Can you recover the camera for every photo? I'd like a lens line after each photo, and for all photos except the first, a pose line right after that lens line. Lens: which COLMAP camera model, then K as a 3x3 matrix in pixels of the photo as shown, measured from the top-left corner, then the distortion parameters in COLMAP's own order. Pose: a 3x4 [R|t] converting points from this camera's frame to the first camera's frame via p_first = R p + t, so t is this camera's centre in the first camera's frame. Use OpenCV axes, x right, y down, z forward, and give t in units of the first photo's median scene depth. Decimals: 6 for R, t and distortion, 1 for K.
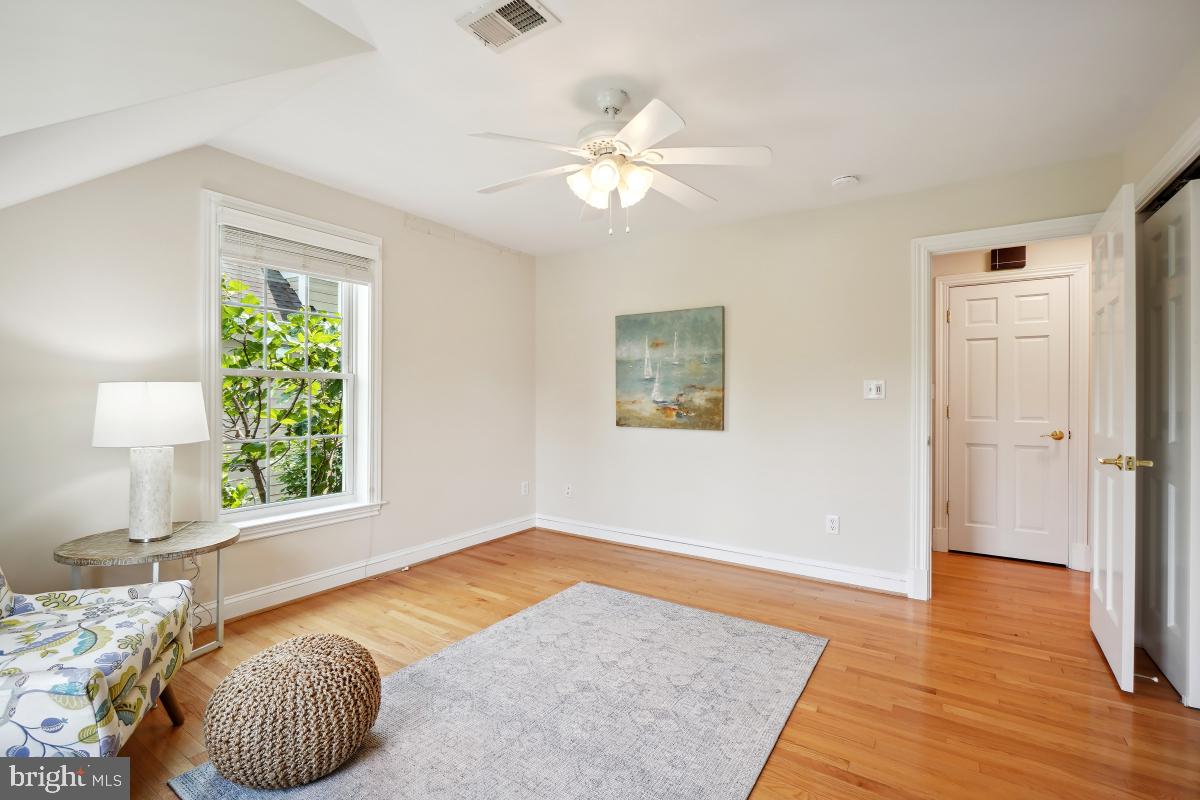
lens RADIAL K [[532.0, 0, 600.4], [0, 532.0, 397.3], [0, 0, 1]] dist [-0.013474, -0.000807]
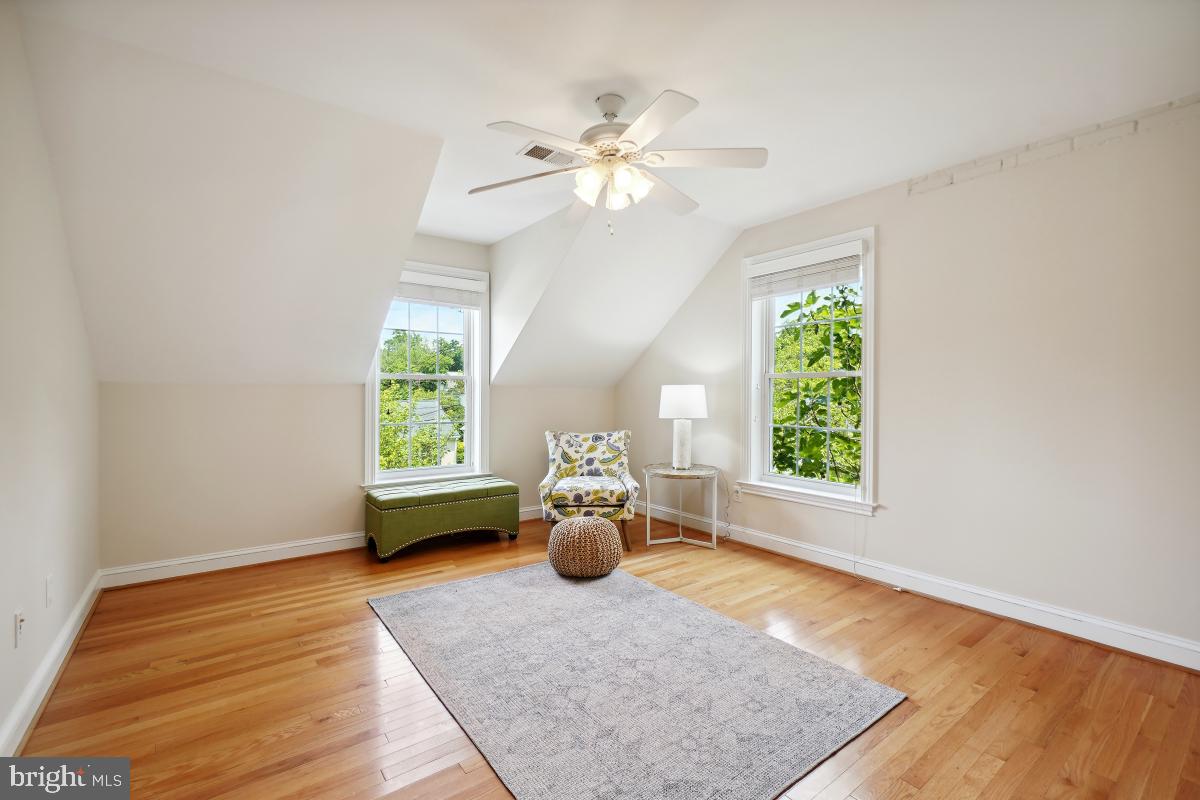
lens RADIAL K [[532.0, 0, 600.4], [0, 532.0, 394.5], [0, 0, 1]] dist [-0.013474, -0.000807]
pose [[-0.336569, -0.001086, -0.941658, 0.725859], [-0.009278, 0.999955, 0.002163, 0.003689], [0.941613, 0.009465, -0.336564, 0.961951]]
